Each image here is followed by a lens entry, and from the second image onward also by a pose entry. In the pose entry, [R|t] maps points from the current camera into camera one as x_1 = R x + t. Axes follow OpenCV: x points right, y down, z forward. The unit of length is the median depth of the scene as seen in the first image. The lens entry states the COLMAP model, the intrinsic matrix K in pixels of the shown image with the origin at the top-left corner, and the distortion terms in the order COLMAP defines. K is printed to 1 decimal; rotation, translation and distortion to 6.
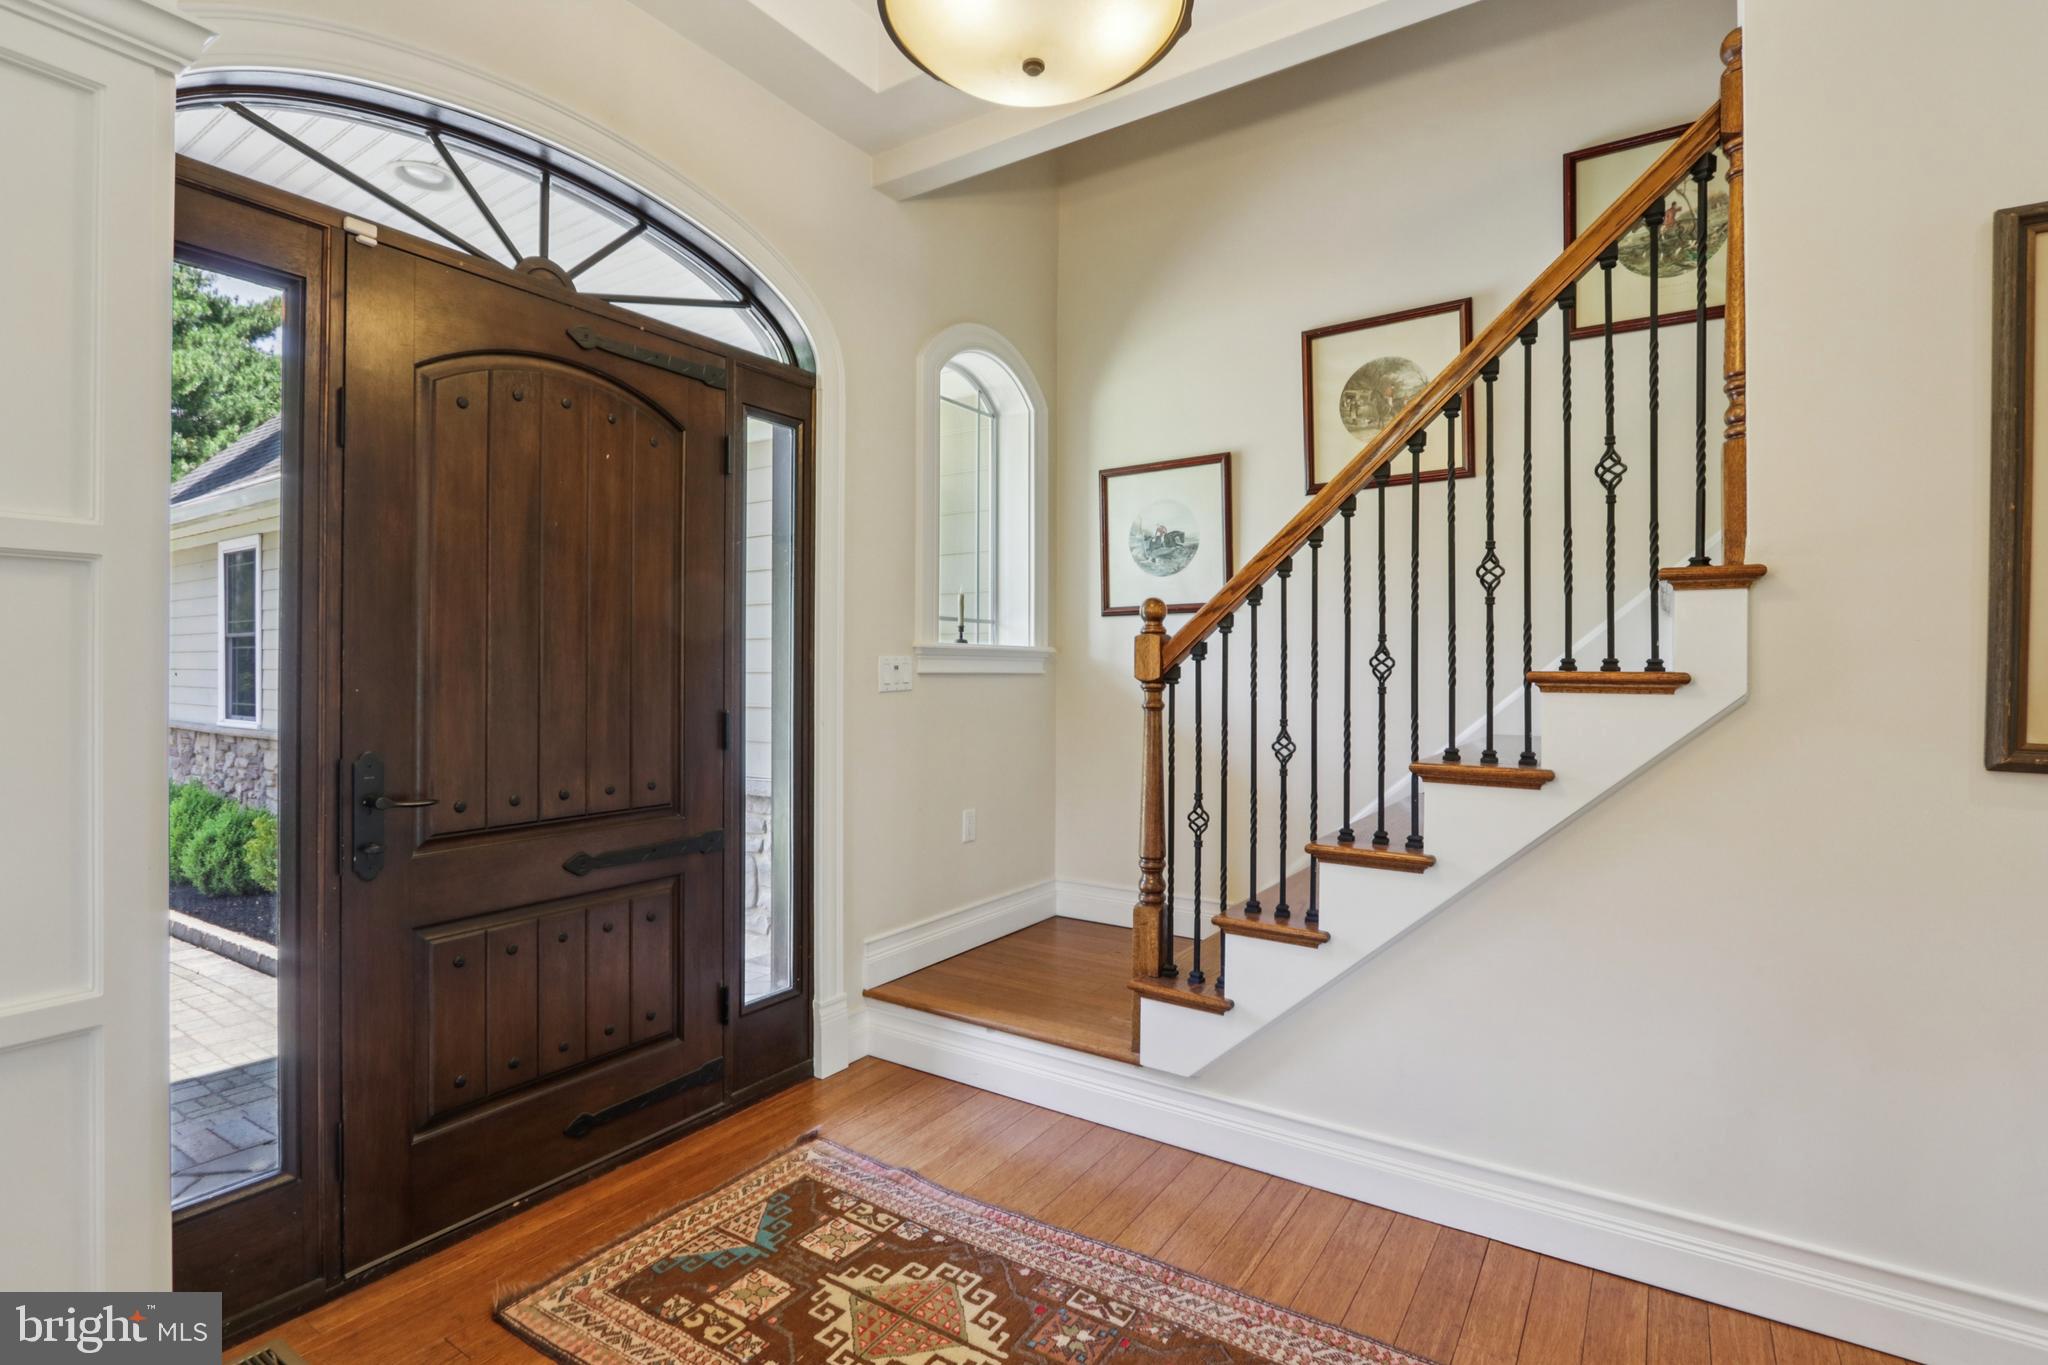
lens RADIAL K [[983.2, 0, 1024.4], [0, 983.2, 675.0], [0, 0, 1]] dist [-0.009836, 0.001739]
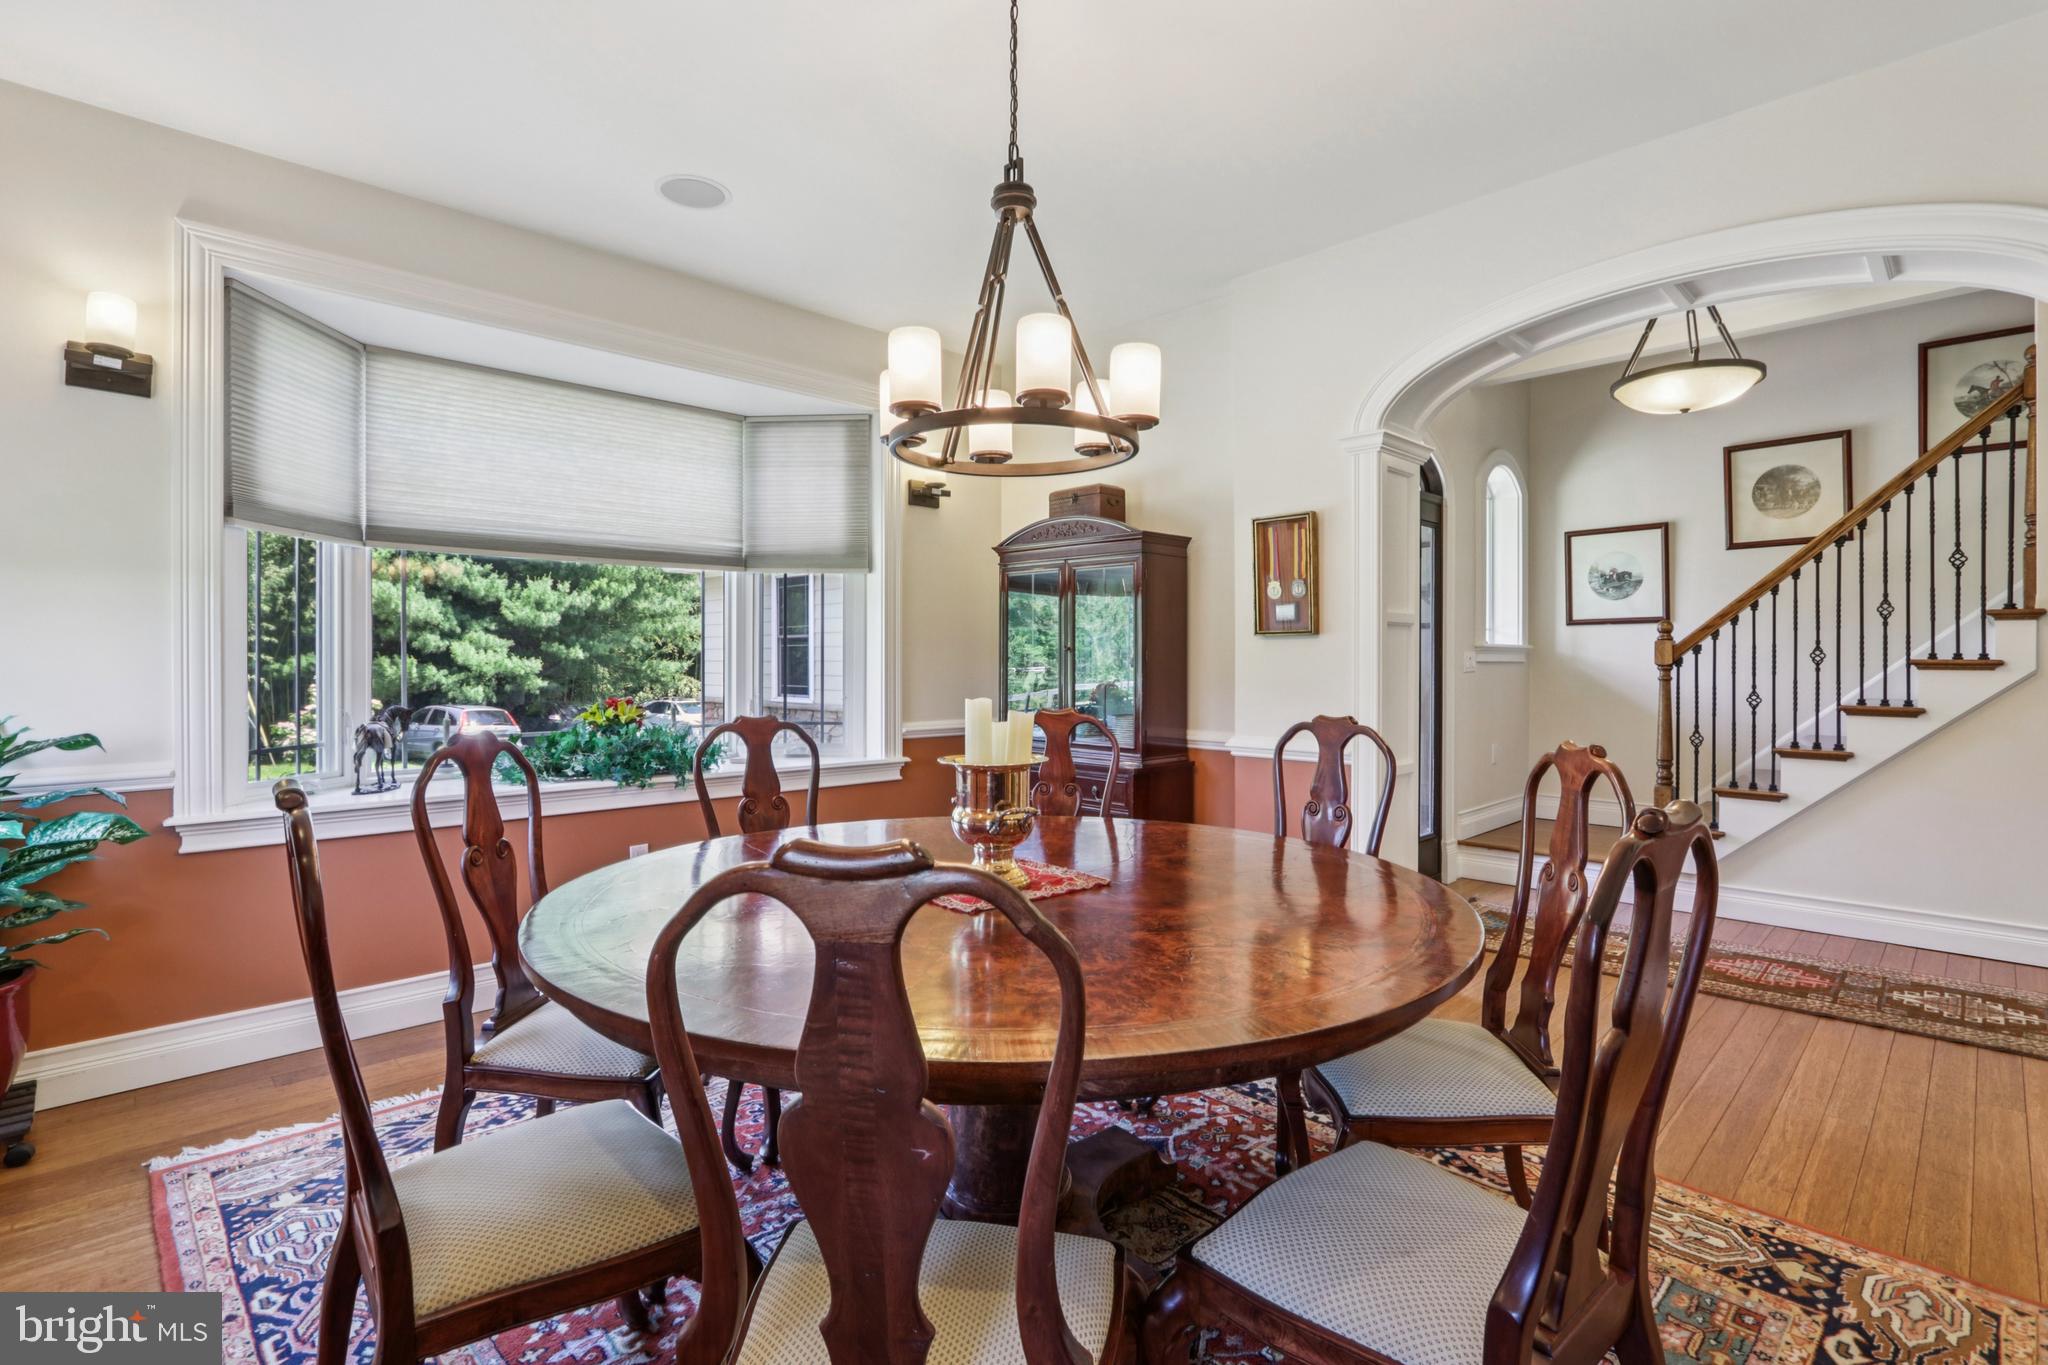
lens RADIAL K [[983.2, 0, 1018.2], [0, 983.2, 675.5], [0, 0, 1]] dist [-0.009836, 0.001739]
pose [[0.980283, -0.000852, -0.197595, -0.792129], [0.003006, 0.999939, 0.010601, 0.001995], [0.197574, -0.010986, 0.980226, -1.188164]]
